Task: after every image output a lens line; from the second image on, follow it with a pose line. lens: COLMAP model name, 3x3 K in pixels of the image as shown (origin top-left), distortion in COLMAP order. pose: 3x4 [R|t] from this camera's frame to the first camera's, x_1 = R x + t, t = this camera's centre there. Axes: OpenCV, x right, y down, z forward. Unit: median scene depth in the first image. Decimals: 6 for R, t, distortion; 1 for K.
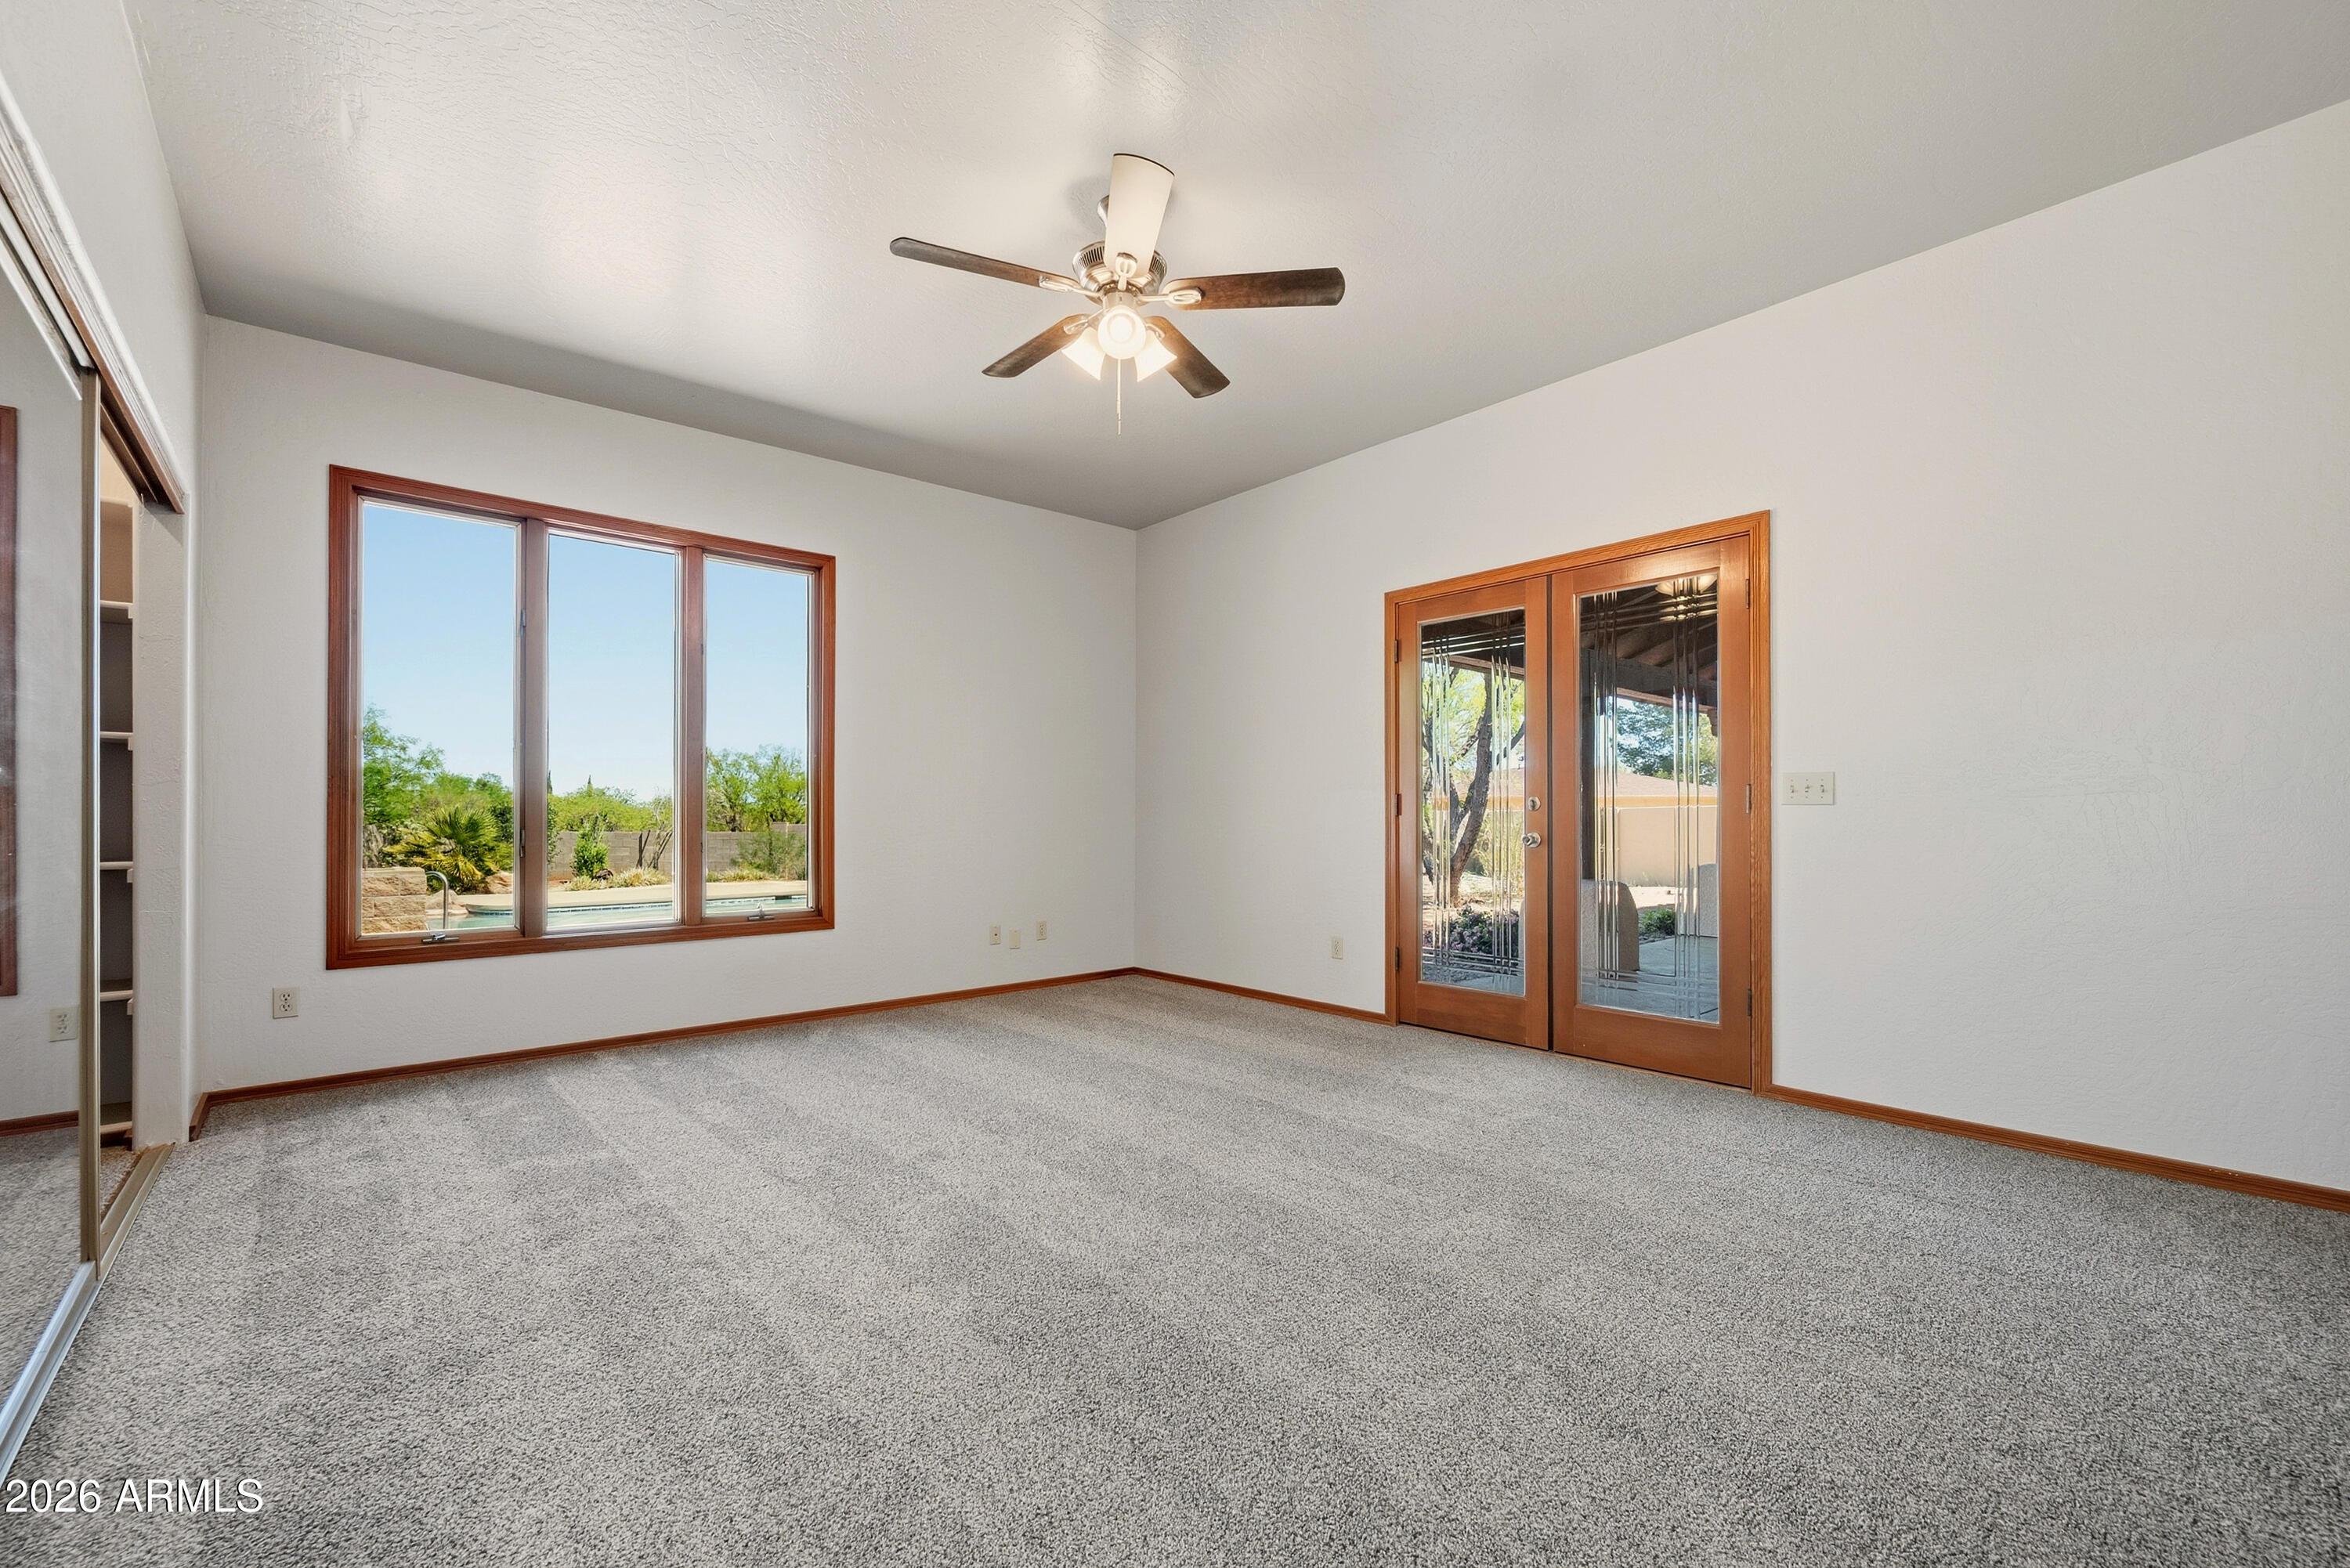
lens RADIAL K [[953.7, 0, 1197.5], [0, 953.7, 820.2], [0, 0, 1]] dist [-0.004702, -0.000561]
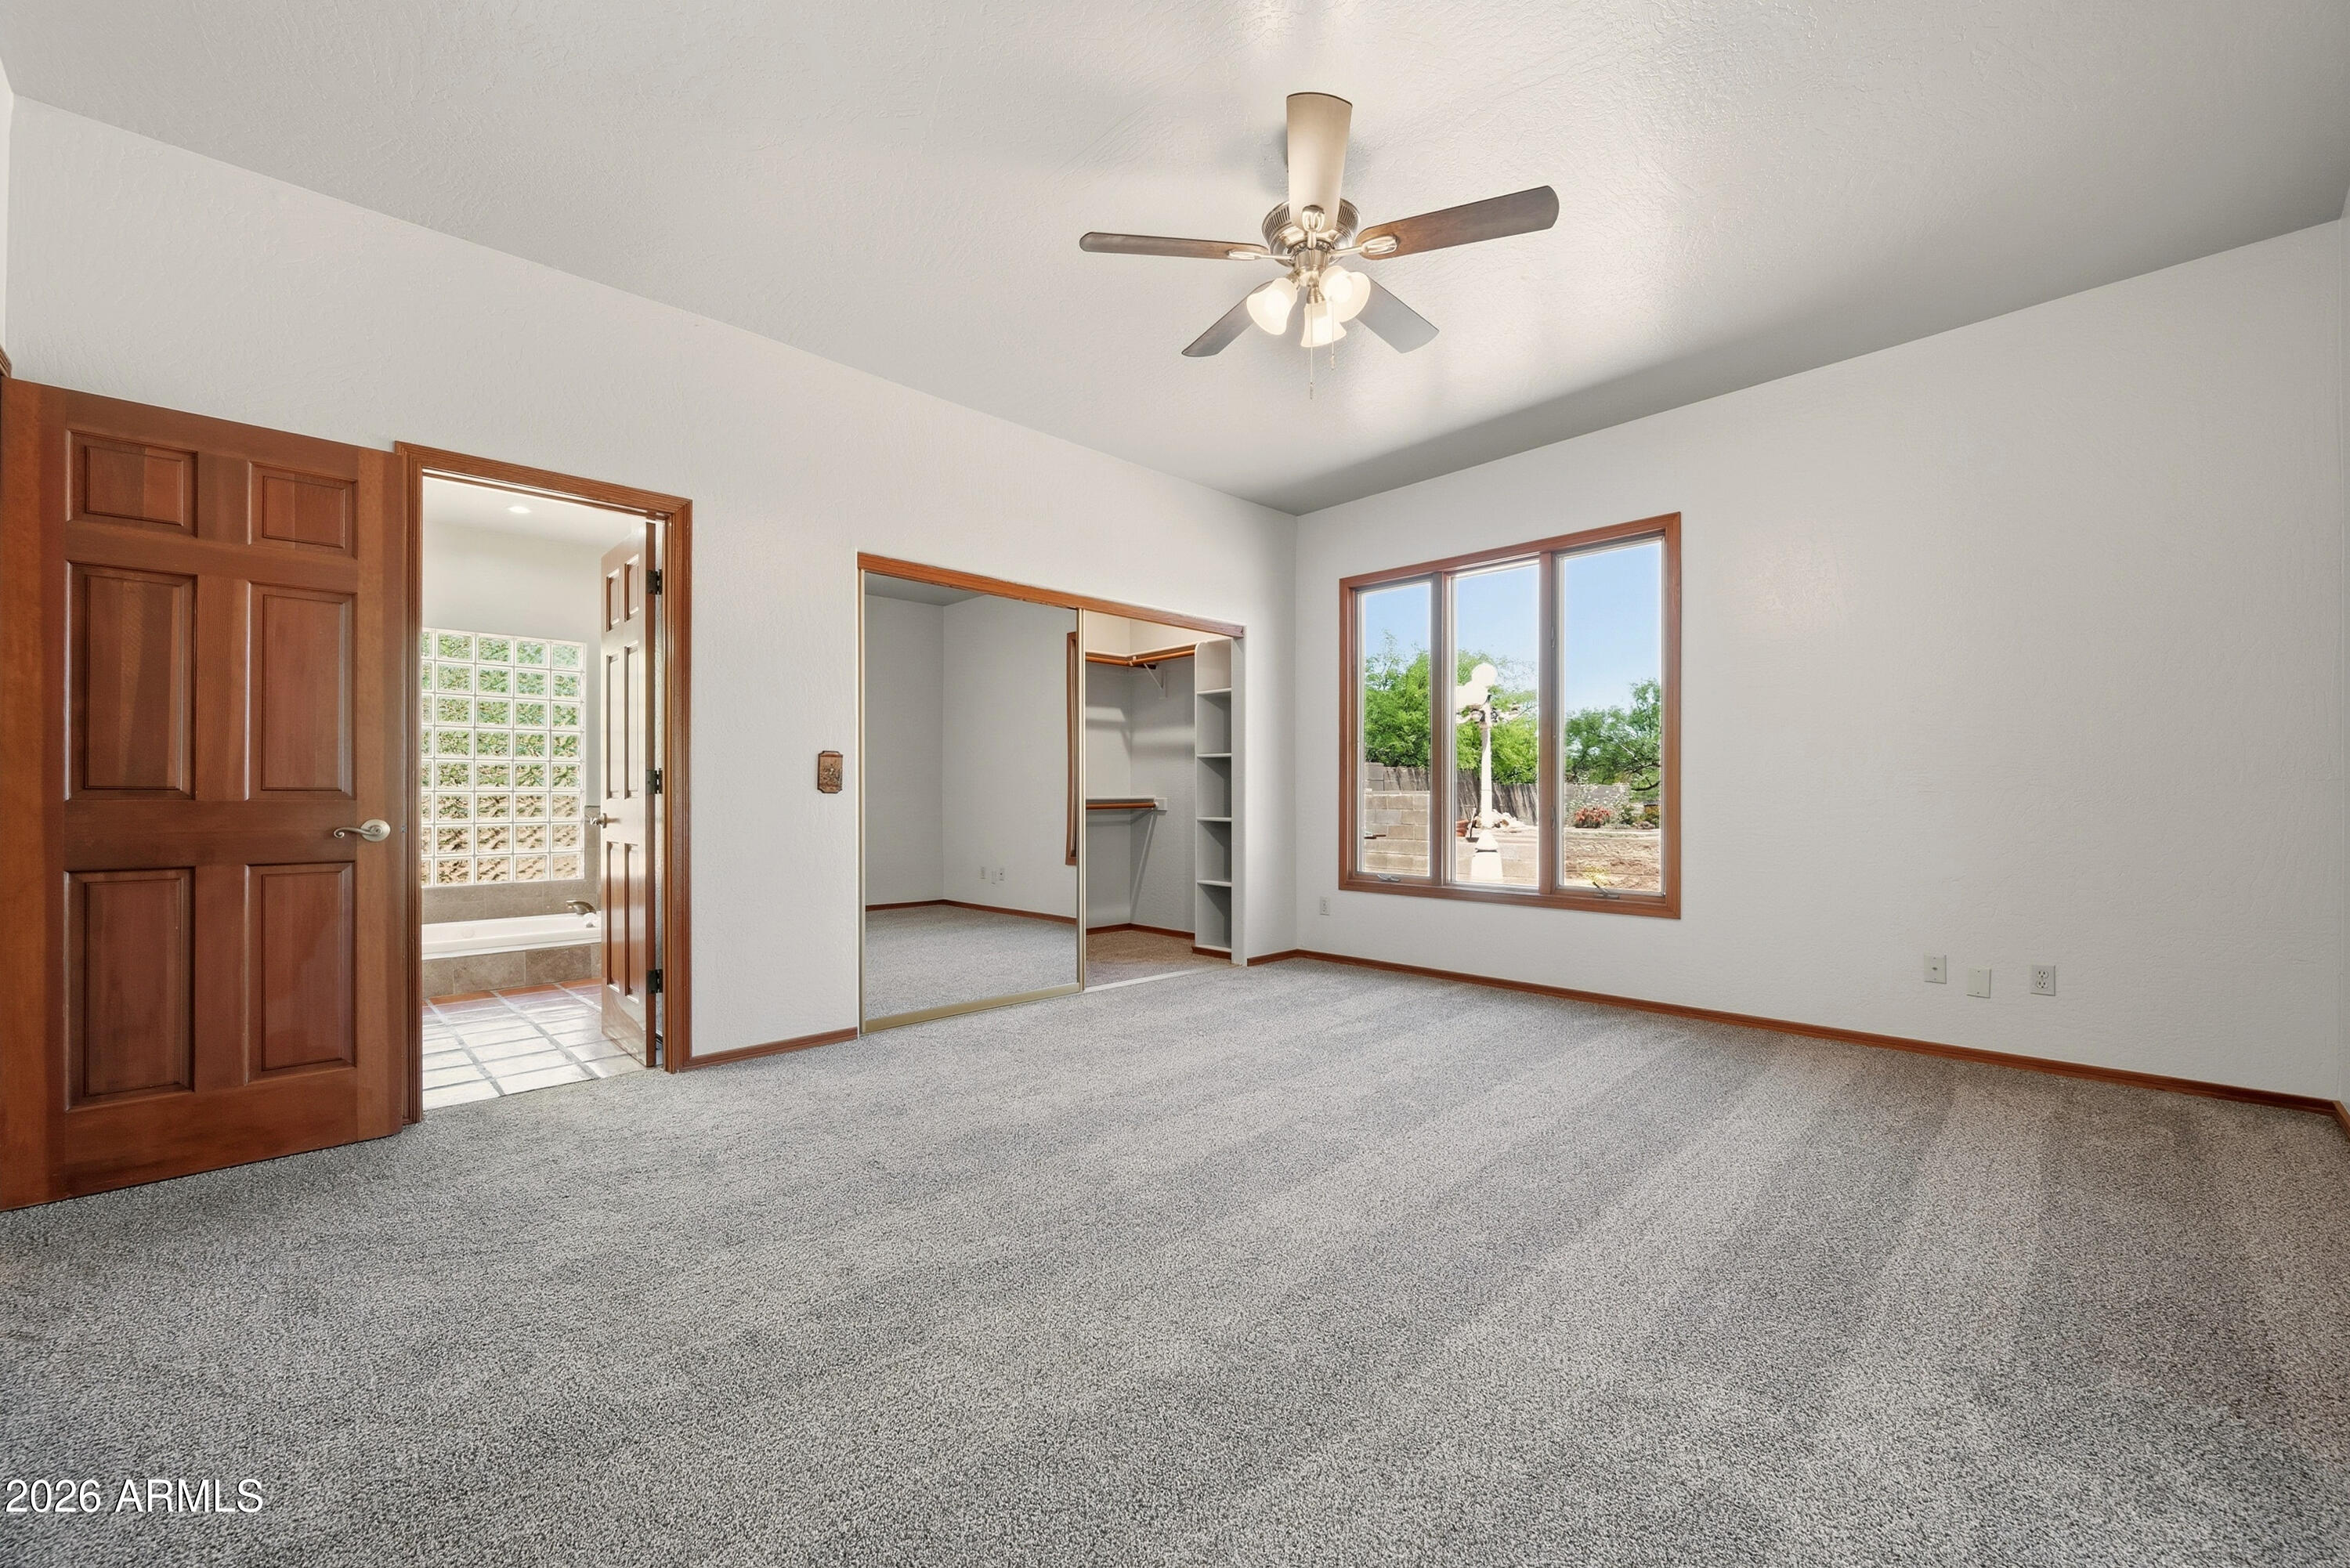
lens RADIAL K [[953.7, 0, 1178.8], [0, 953.7, 790.7], [0, 0, 1]] dist [-0.004702, -0.000561]
pose [[0.033631, -0.004441, -0.999424, 0.615706], [-0.005037, 0.999977, -0.004613, -0.002394], [0.999422, 0.005189, 0.033608, 0.587193]]
